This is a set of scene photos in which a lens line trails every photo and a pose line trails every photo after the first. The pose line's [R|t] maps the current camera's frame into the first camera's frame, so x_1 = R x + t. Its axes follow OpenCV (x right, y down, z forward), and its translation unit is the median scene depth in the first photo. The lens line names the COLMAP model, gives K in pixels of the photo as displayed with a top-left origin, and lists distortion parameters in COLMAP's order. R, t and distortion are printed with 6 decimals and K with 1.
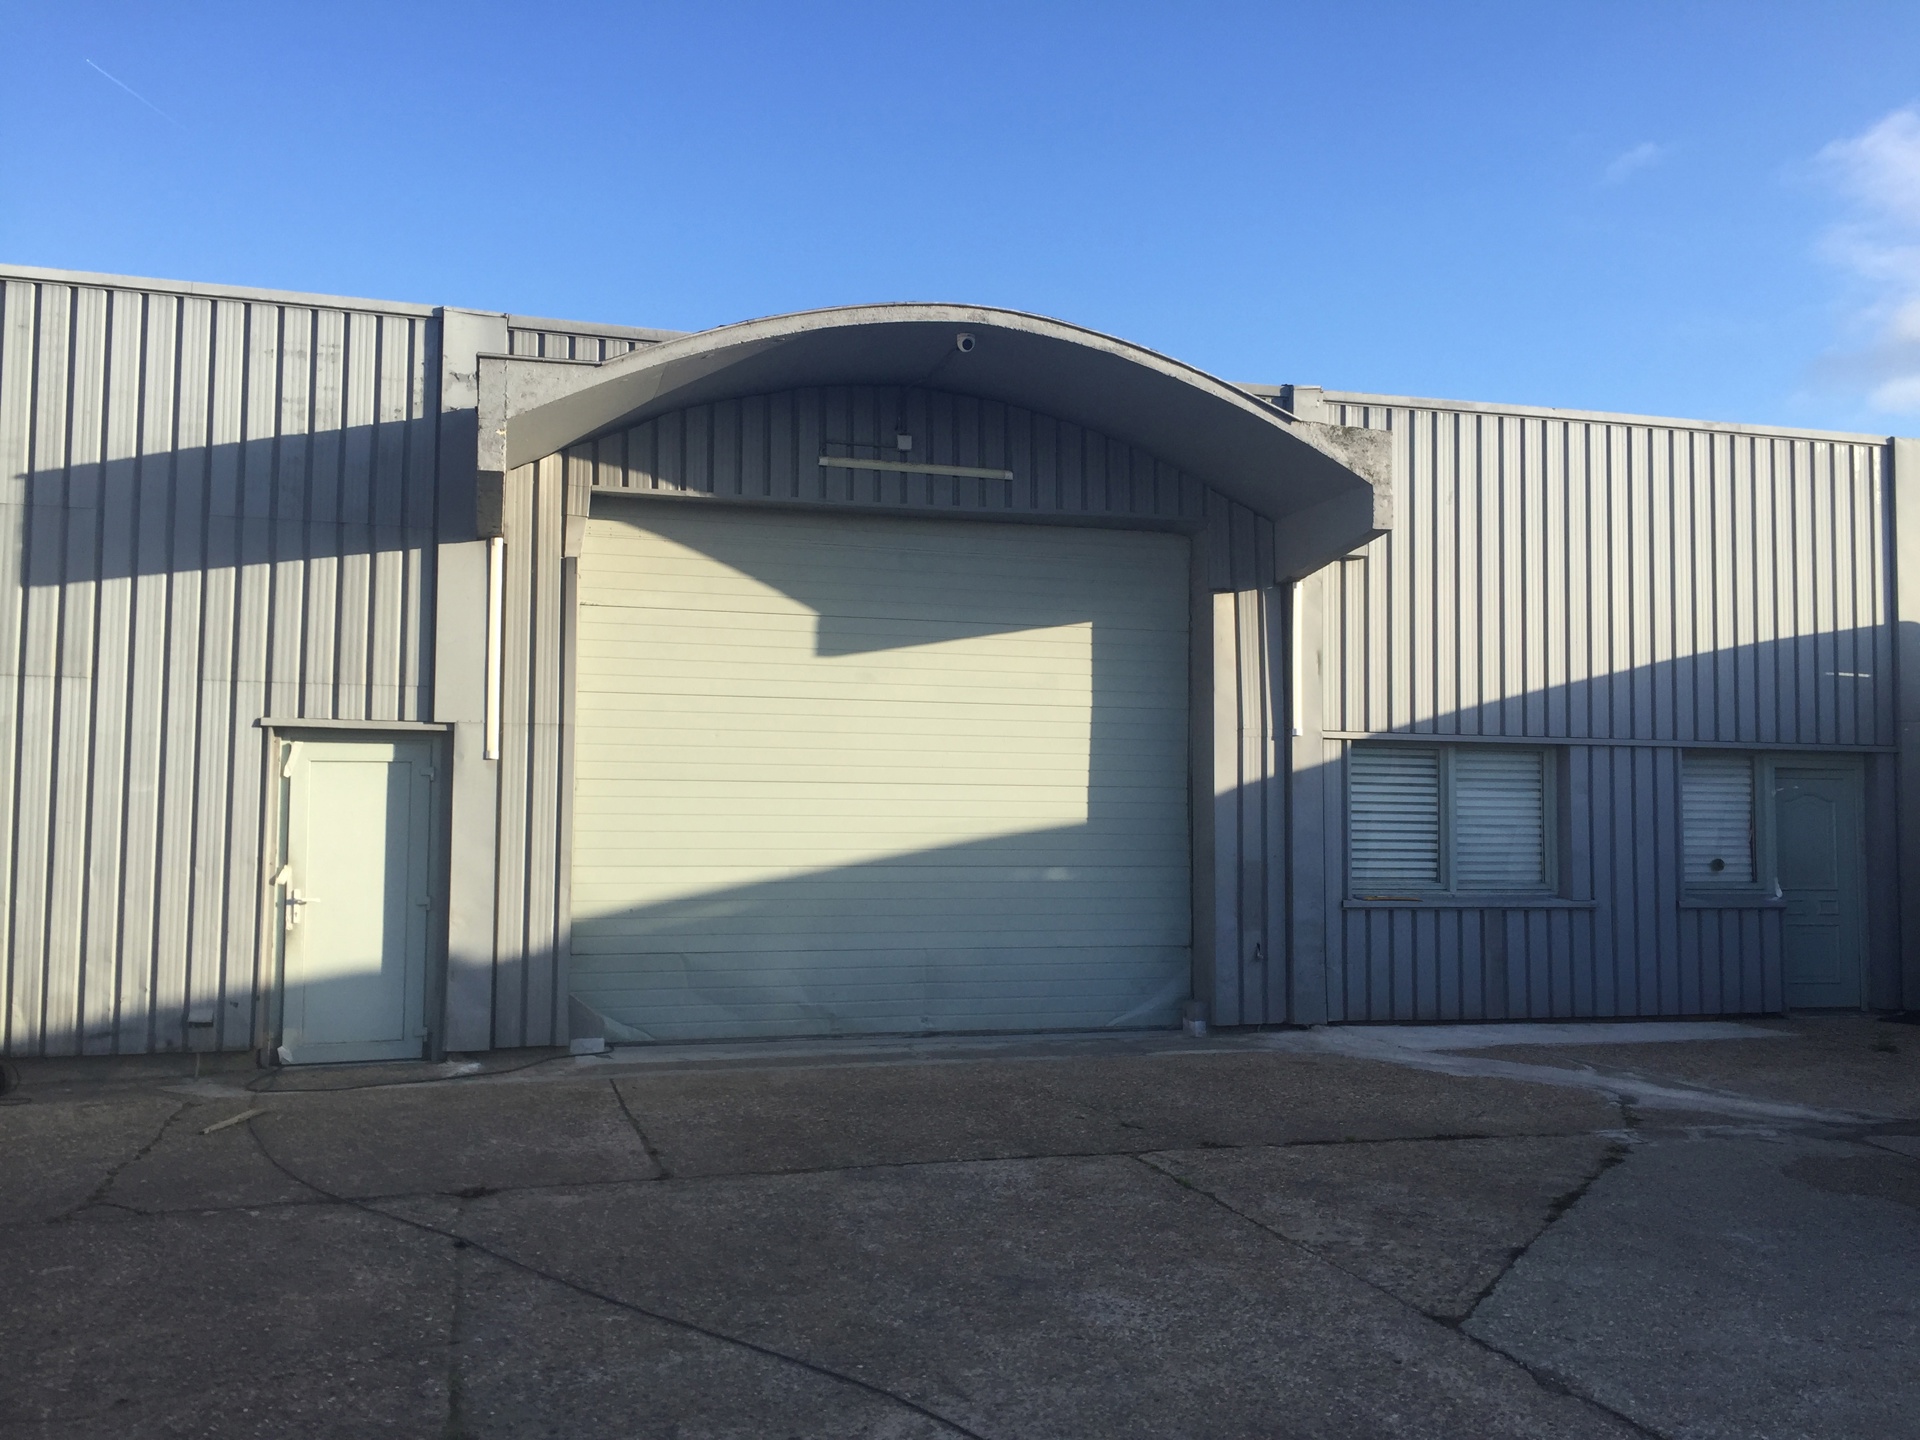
lens RADIAL K [[1653.7, 0, 967.7], [0, 1653.7, 730.9], [0, 0, 1]] dist [0.051973, -0.028248]
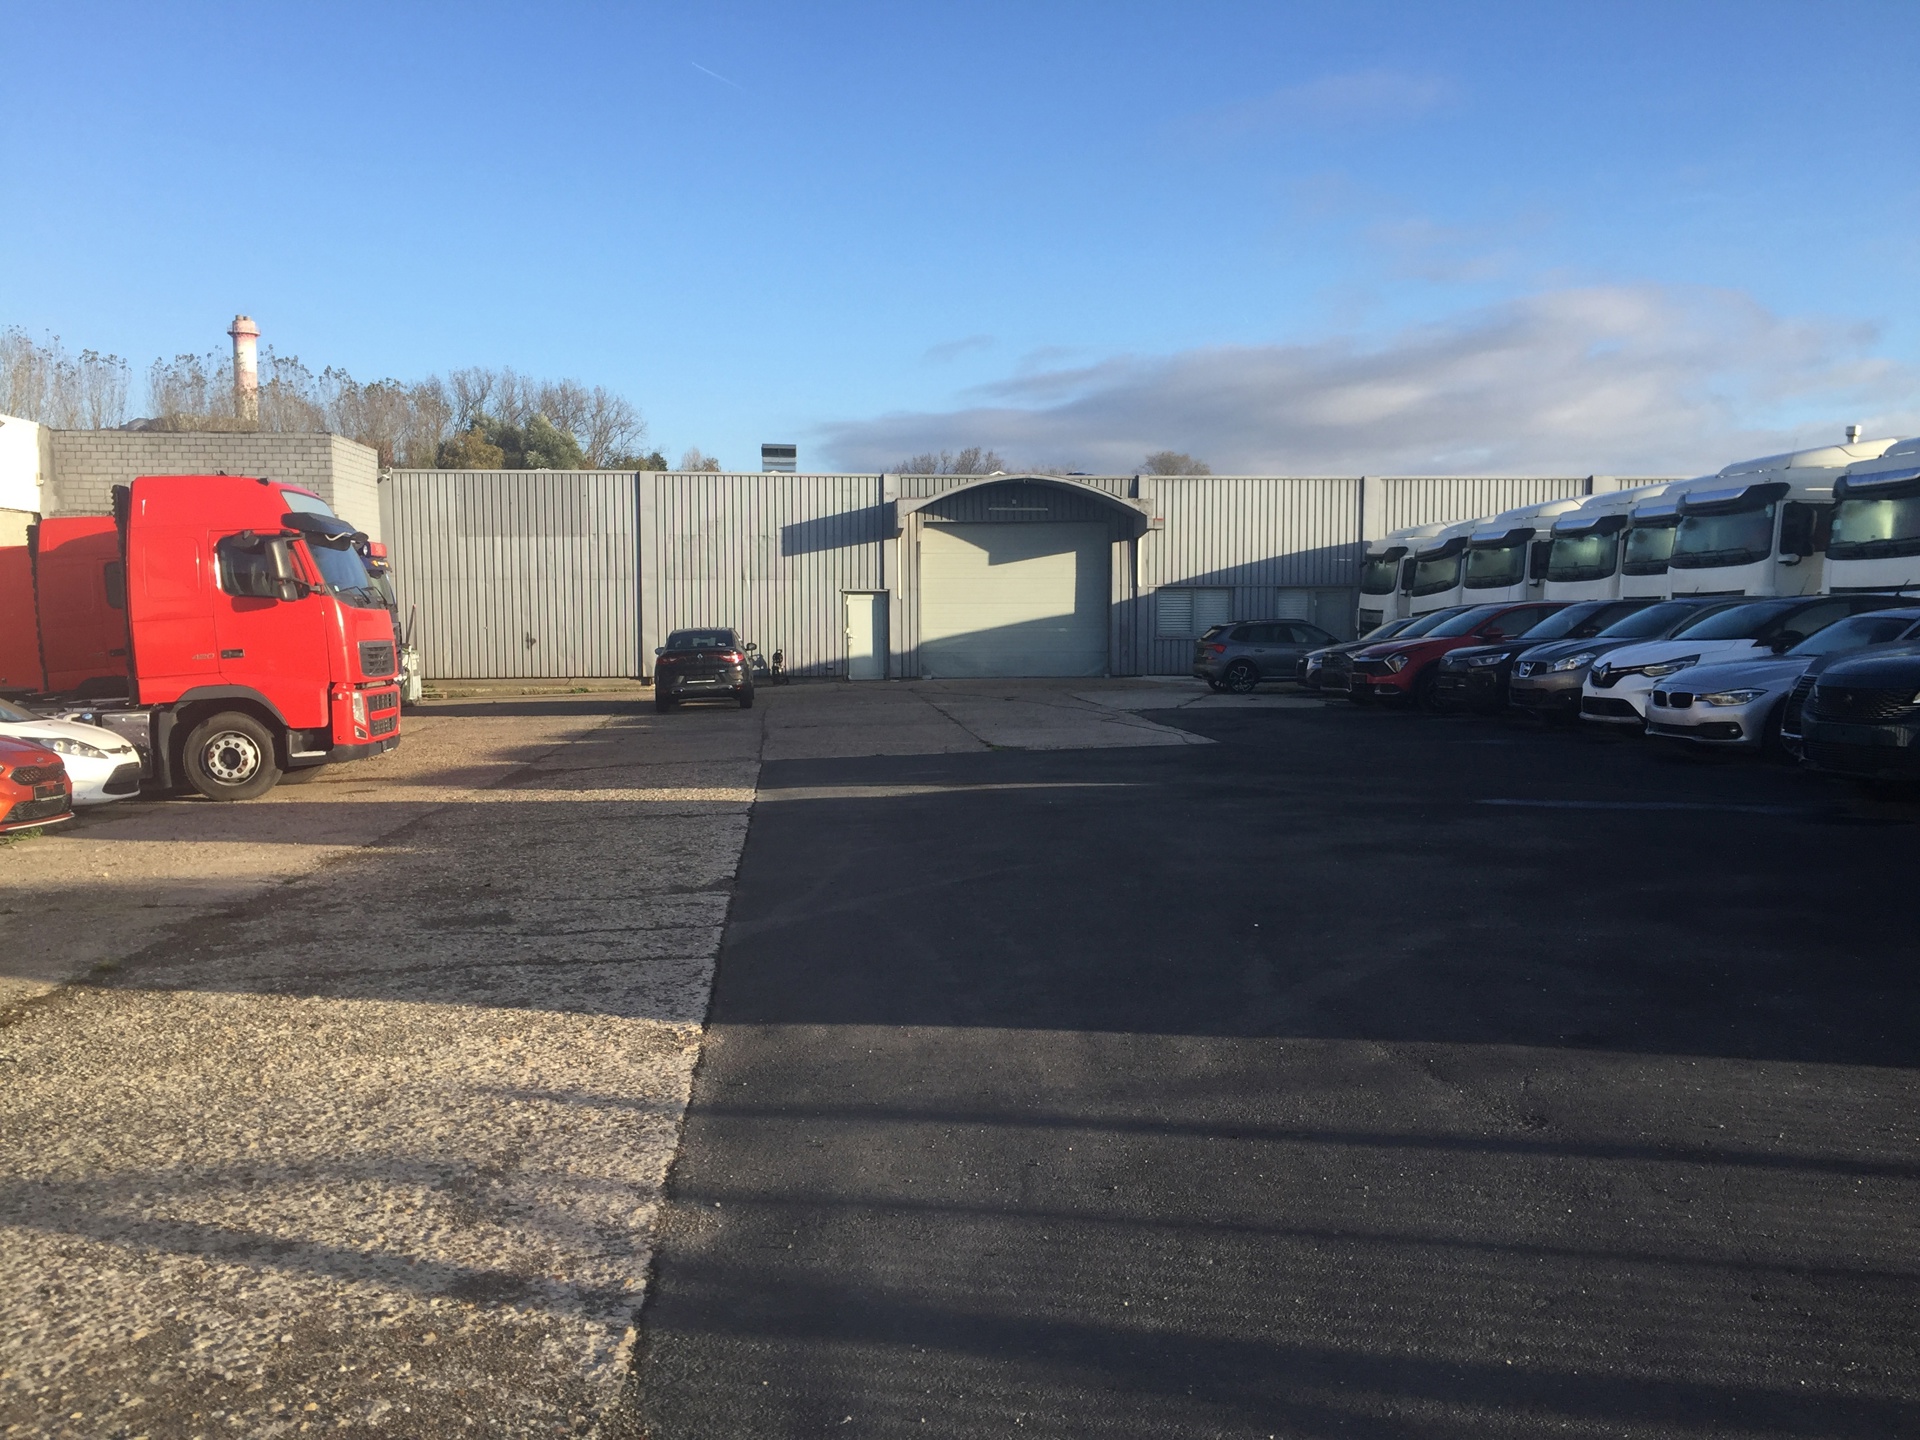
lens RADIAL K [[1653.7, 0, 958.5], [0, 1653.7, 718.6], [0, 0, 1]] dist [0.051973, -0.028248]
pose [[0.974750, 0.015654, -0.222750, 0.614394], [0.021507, 0.986321, 0.163428, -0.294231], [0.222261, -0.164092, 0.961080, -2.354652]]
